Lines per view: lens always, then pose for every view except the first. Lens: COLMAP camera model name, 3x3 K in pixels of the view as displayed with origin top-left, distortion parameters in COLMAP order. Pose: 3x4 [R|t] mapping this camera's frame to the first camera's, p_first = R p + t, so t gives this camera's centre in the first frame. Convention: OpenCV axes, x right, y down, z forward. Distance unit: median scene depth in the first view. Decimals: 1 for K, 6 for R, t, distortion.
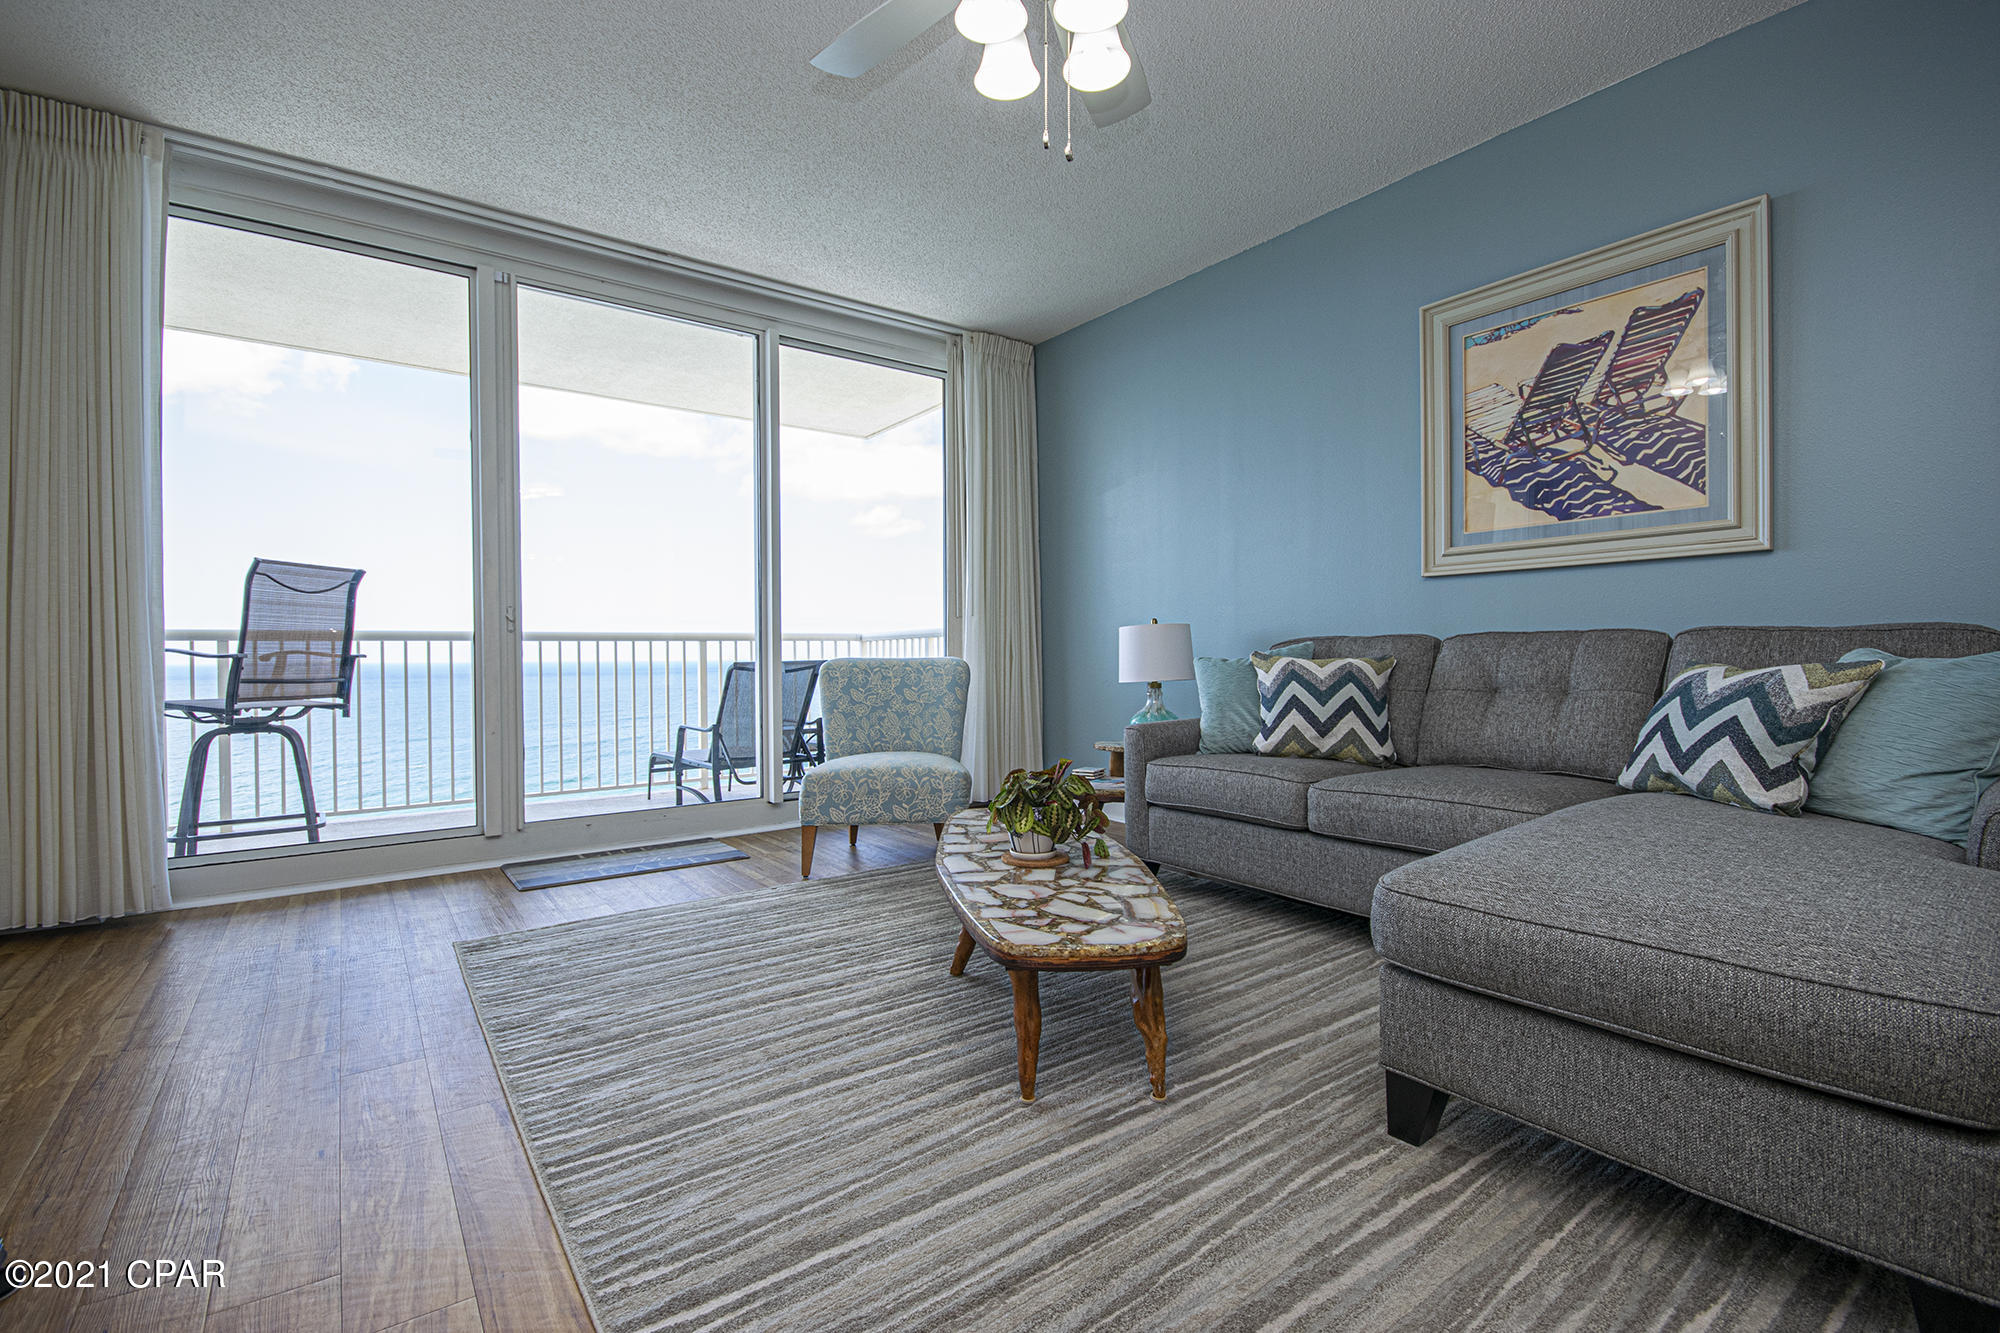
lens RADIAL K [[881.2, 0, 995.2], [0, 881.2, 664.3], [0, 0, 1]] dist [0.001800, -0.008753]
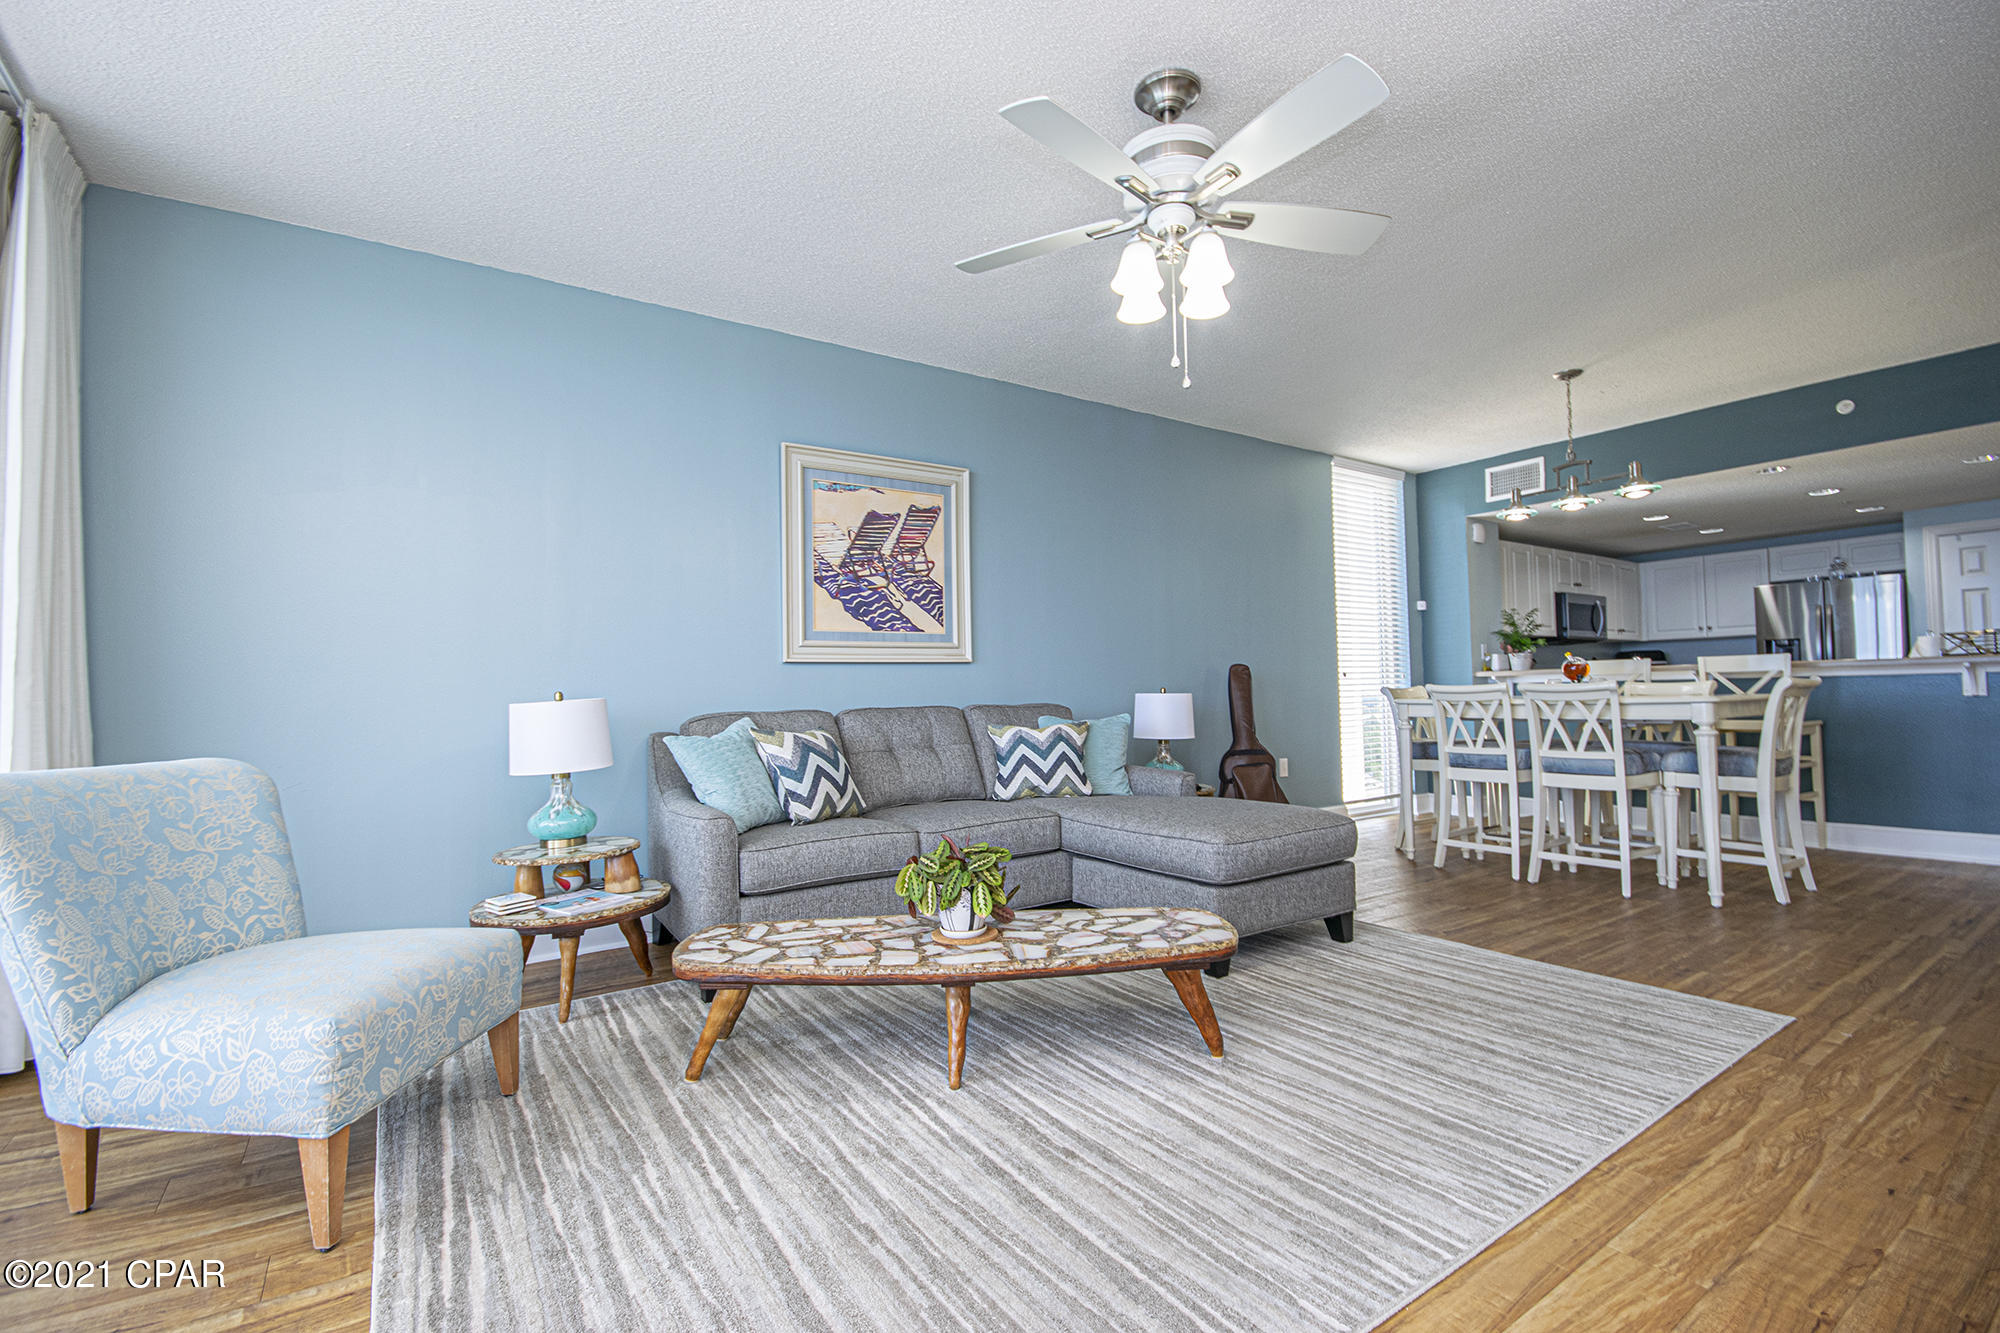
lens RADIAL K [[881.2, 0, 989.6], [0, 881.2, 666.8], [0, 0, 1]] dist [0.001800, -0.008753]
pose [[0.045484, 0.042808, 0.998047, -0.866508], [0.035347, 0.998387, -0.044434, -0.035559], [-0.998340, 0.037299, 0.043898, 0.816756]]
